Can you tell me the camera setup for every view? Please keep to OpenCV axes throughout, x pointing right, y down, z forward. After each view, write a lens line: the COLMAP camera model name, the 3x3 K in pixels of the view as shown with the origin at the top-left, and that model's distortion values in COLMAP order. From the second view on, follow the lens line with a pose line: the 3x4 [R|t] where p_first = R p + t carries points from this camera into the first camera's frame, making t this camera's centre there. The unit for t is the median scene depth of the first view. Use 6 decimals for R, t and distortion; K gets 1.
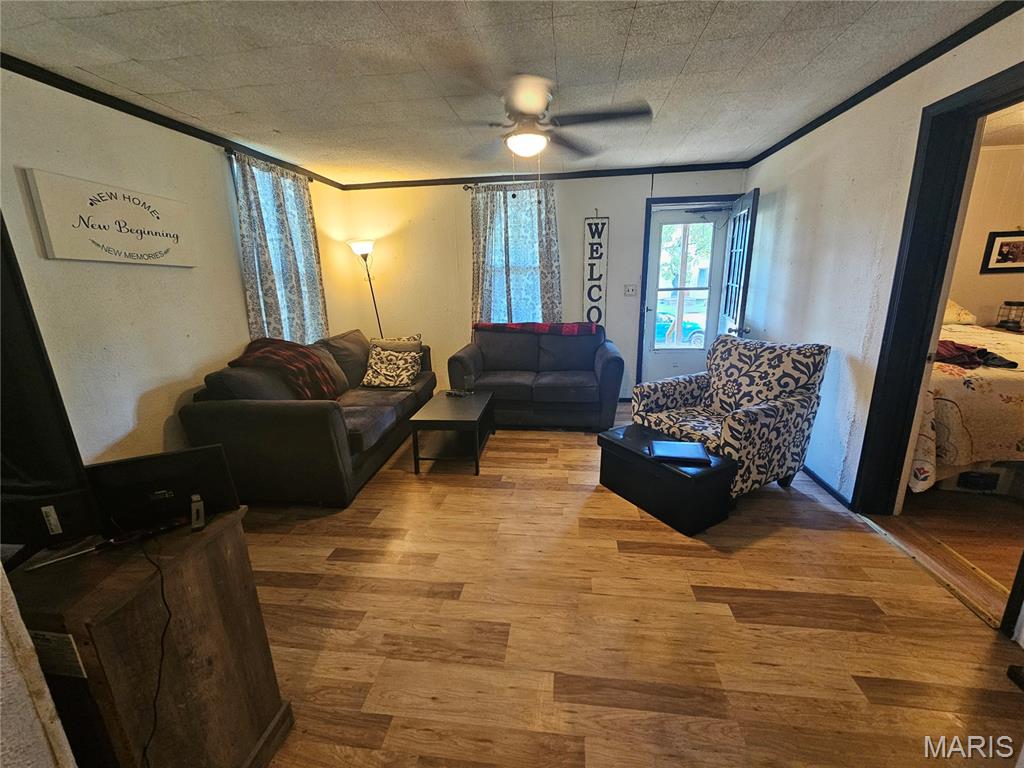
lens RADIAL K [[417.2, 0, 510.8], [0, 417.2, 381.4], [0, 0, 1]] dist [-0.002399, 0.000055]
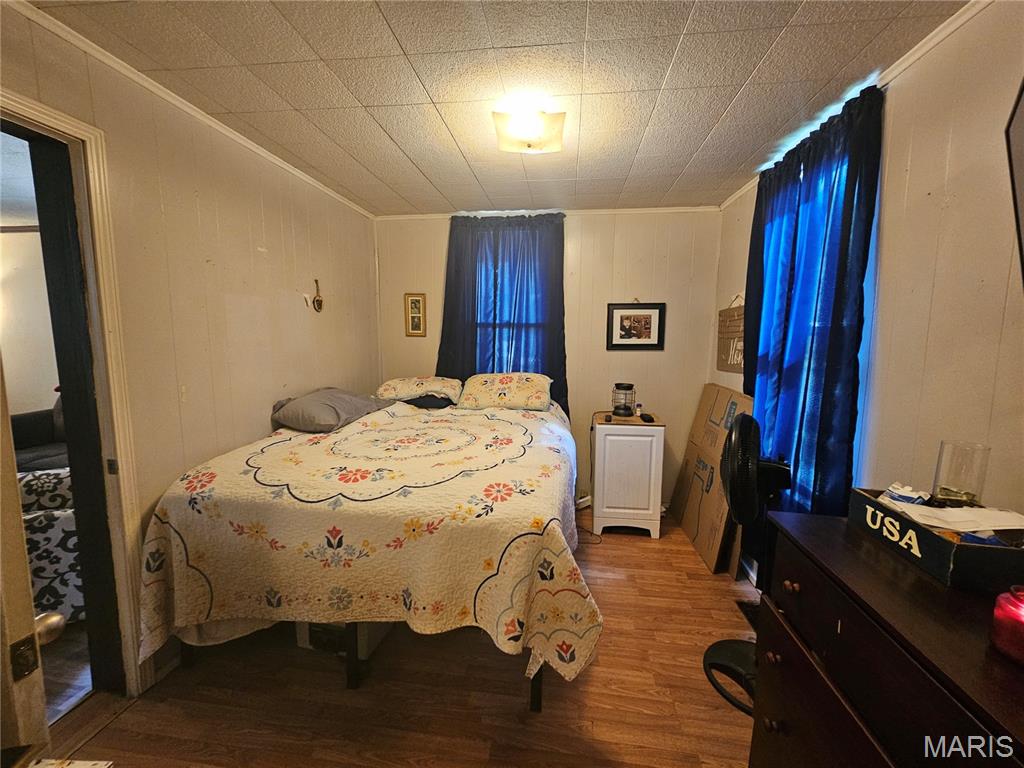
lens RADIAL K [[417.2, 0, 509.6], [0, 417.2, 383.7], [0, 0, 1]] dist [-0.002399, 0.000055]
pose [[0.999023, 0.041528, -0.015126, 0.970155], [-0.043144, 0.990582, -0.129945, -0.074842], [0.009587, 0.130470, 0.991406, 0.169163]]
